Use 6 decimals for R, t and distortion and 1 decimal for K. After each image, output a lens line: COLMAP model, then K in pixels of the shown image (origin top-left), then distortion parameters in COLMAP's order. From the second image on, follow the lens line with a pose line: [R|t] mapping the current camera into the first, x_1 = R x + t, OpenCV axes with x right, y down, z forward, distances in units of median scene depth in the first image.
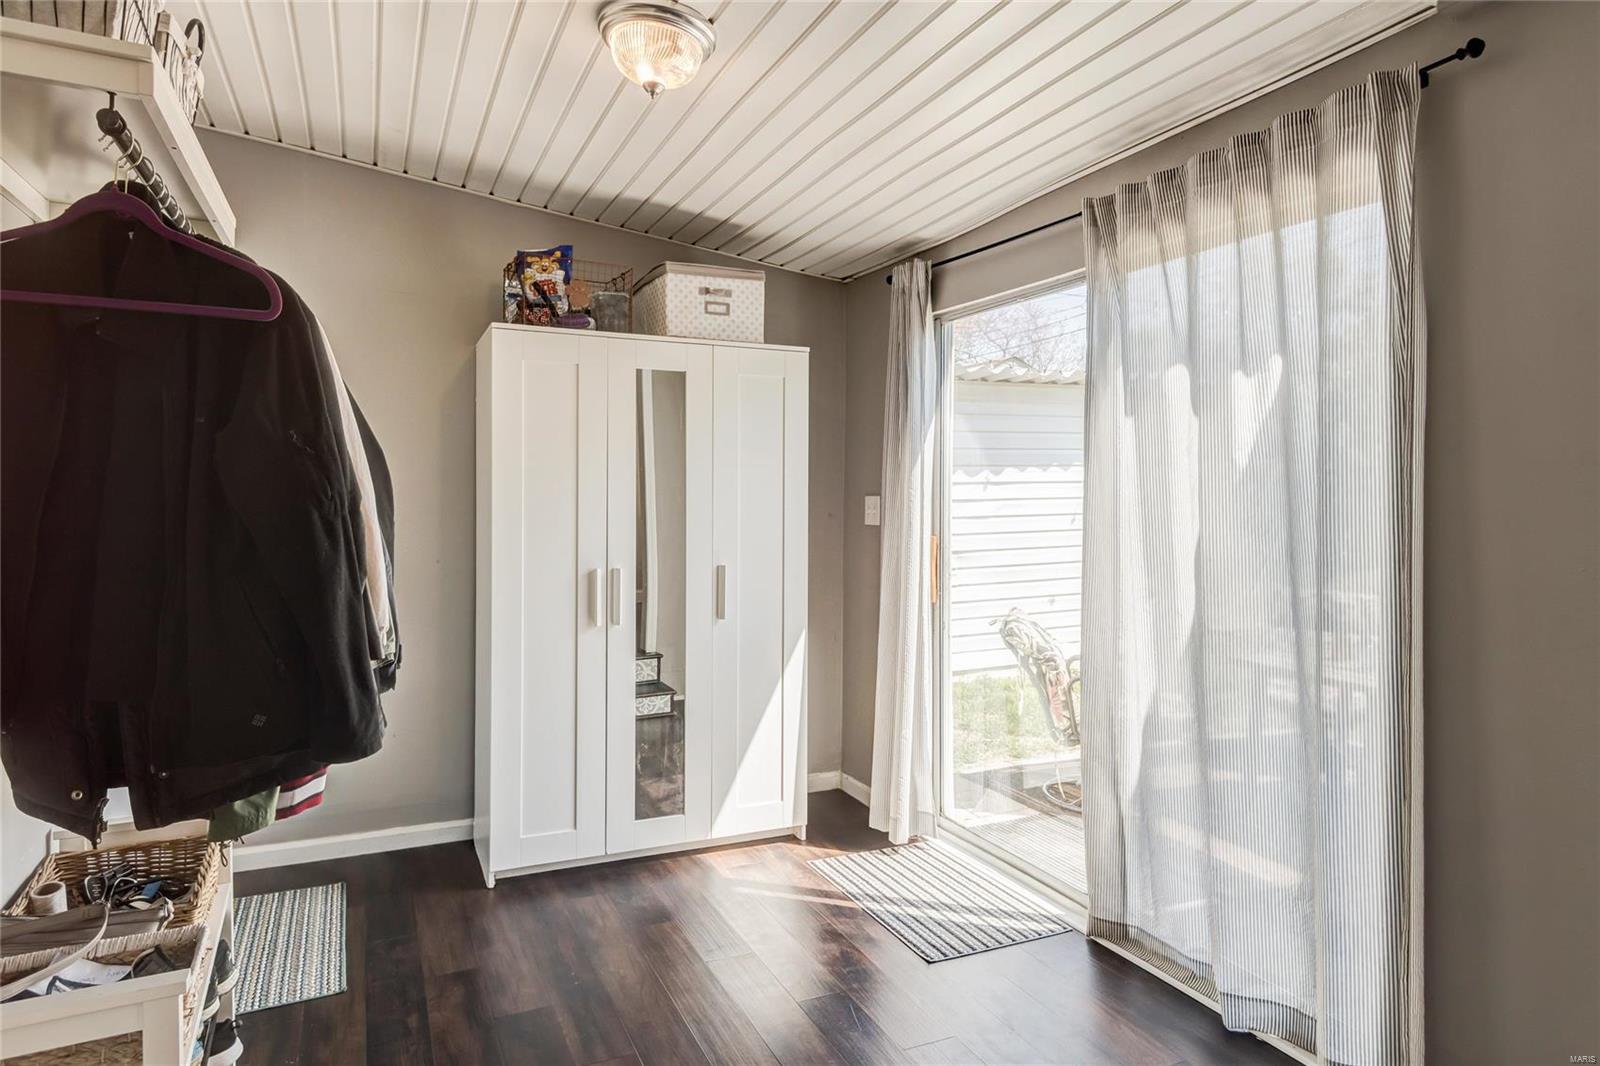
lens RADIAL K [[940.7, 0, 795.3], [0, 940.7, 526.1], [0, 0, 1]] dist [0.019601, -0.009350]
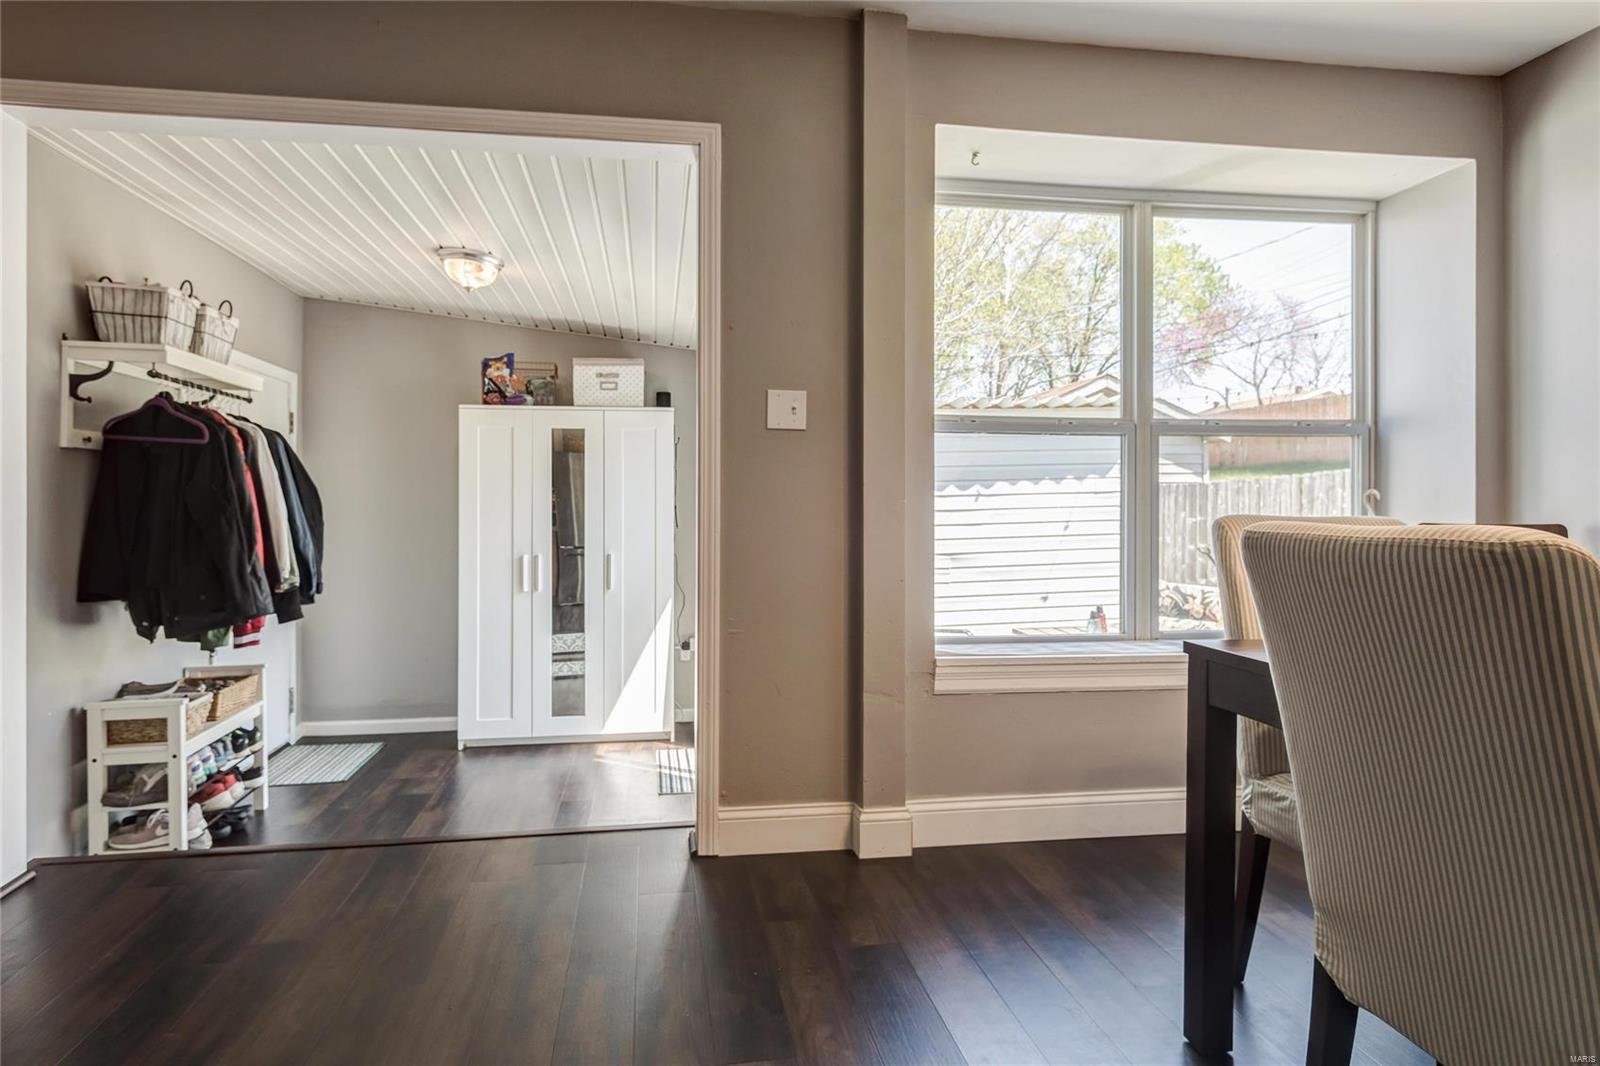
lens RADIAL K [[940.7, 0, 803.7], [0, 940.7, 528.5], [0, 0, 1]] dist [0.019601, -0.009350]
pose [[0.966383, -0.007239, -0.257004, 0.636756], [0.003950, 0.999904, -0.013310, 0.022237], [0.257076, 0.011847, 0.966319, -0.406766]]
